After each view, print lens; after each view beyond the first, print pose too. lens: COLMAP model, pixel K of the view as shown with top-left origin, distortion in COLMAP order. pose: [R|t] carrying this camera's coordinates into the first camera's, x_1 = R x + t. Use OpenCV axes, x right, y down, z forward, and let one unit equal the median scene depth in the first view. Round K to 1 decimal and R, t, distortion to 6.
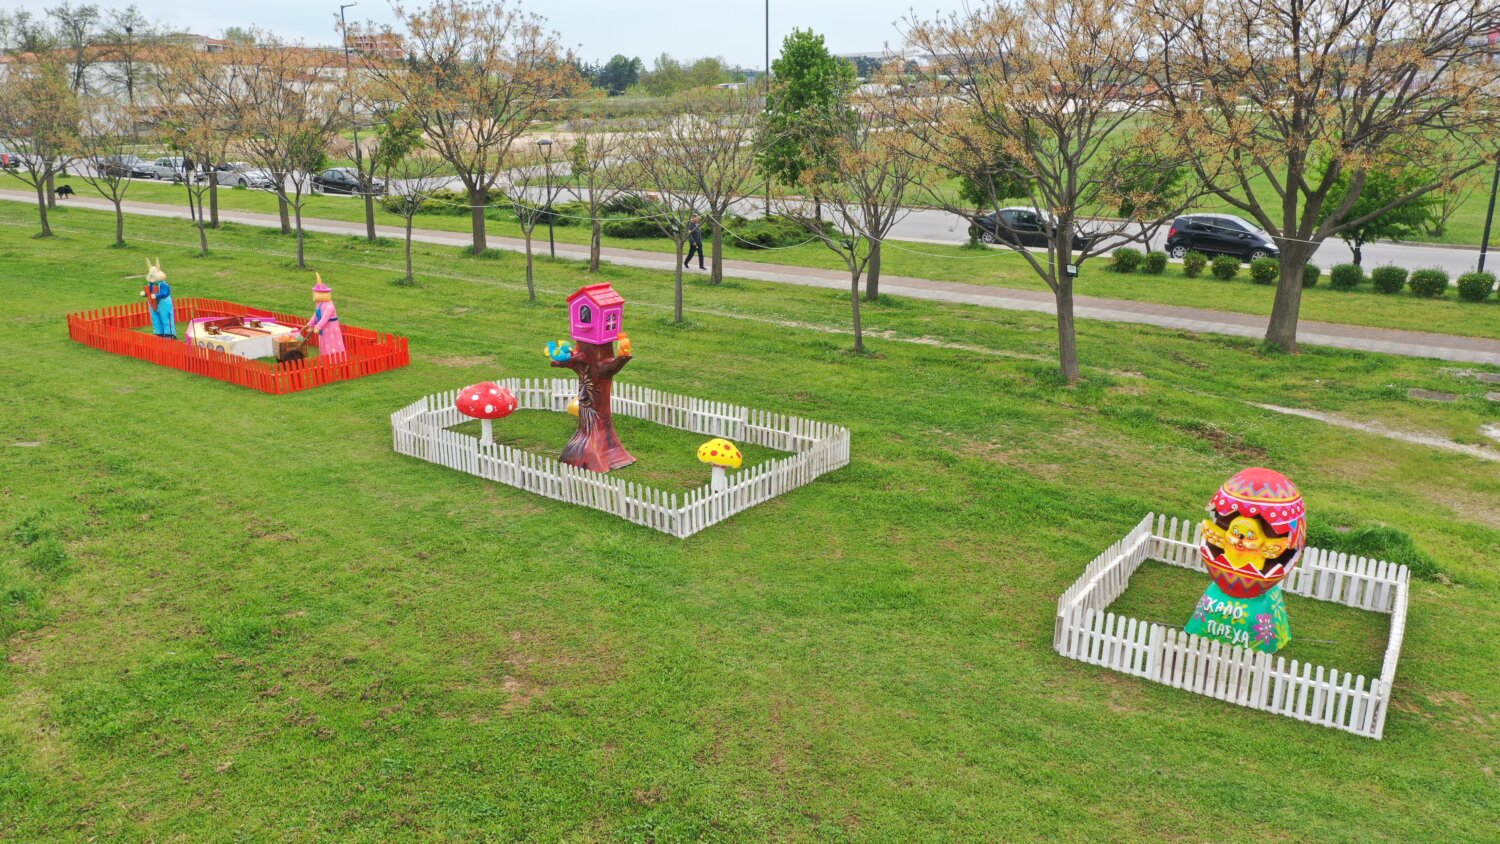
lens RADIAL K [[1238.6, 0, 749.3], [0, 1238.6, 421.3], [0, 0, 1]] dist [-0.005286, 0.010875]
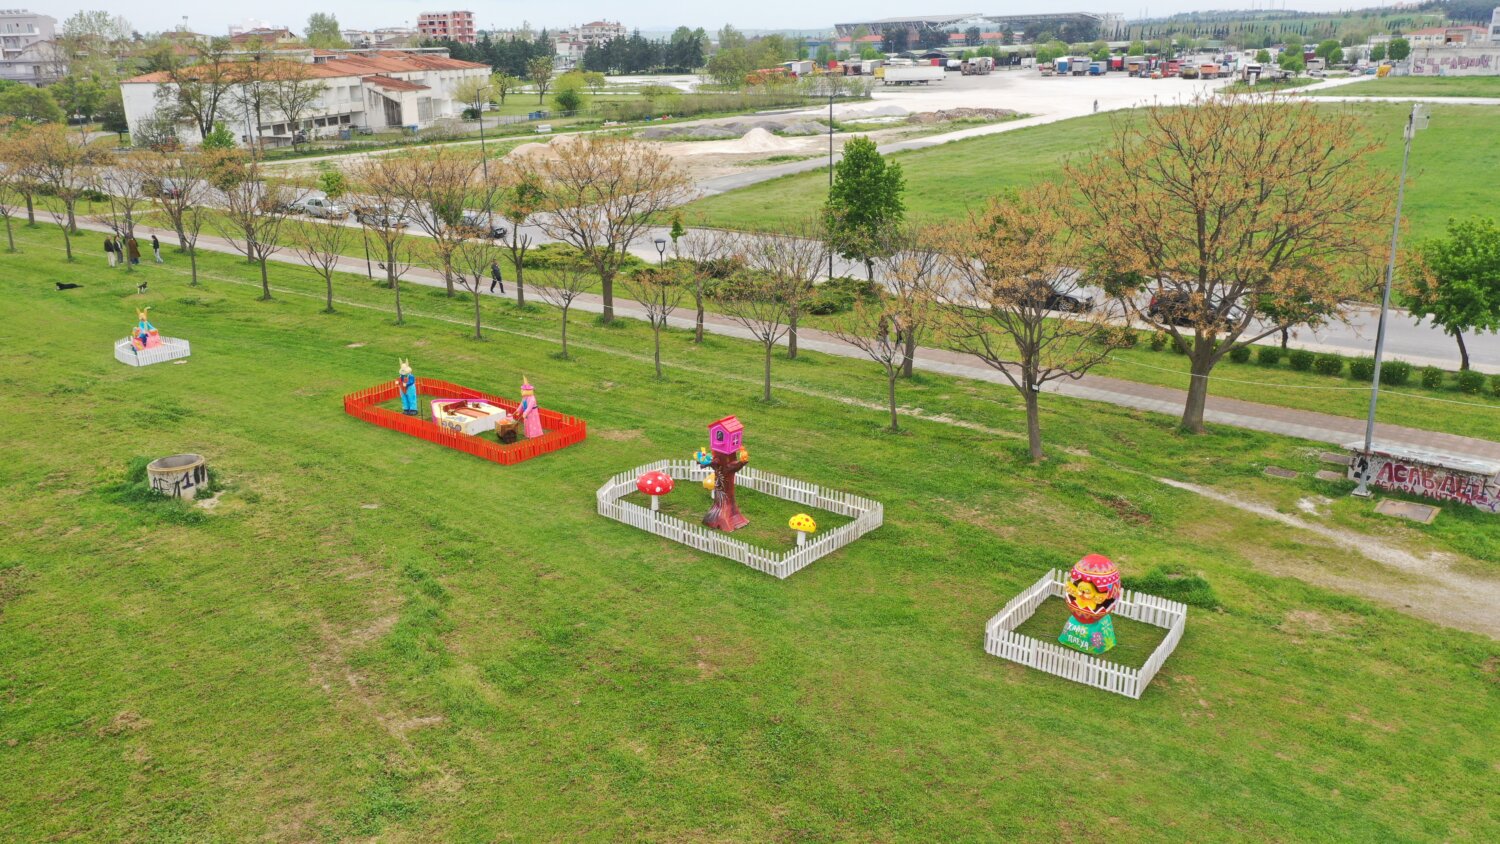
lens RADIAL K [[1238.6, 0, 750.2], [0, 1238.6, 423.1], [0, 0, 1]] dist [-0.005286, 0.010875]
pose [[0.998853, 0.005142, -0.047603, -0.014266], [-0.003573, 0.999449, 0.032986, -0.147145], [0.047746, -0.032778, 0.998322, -0.590165]]
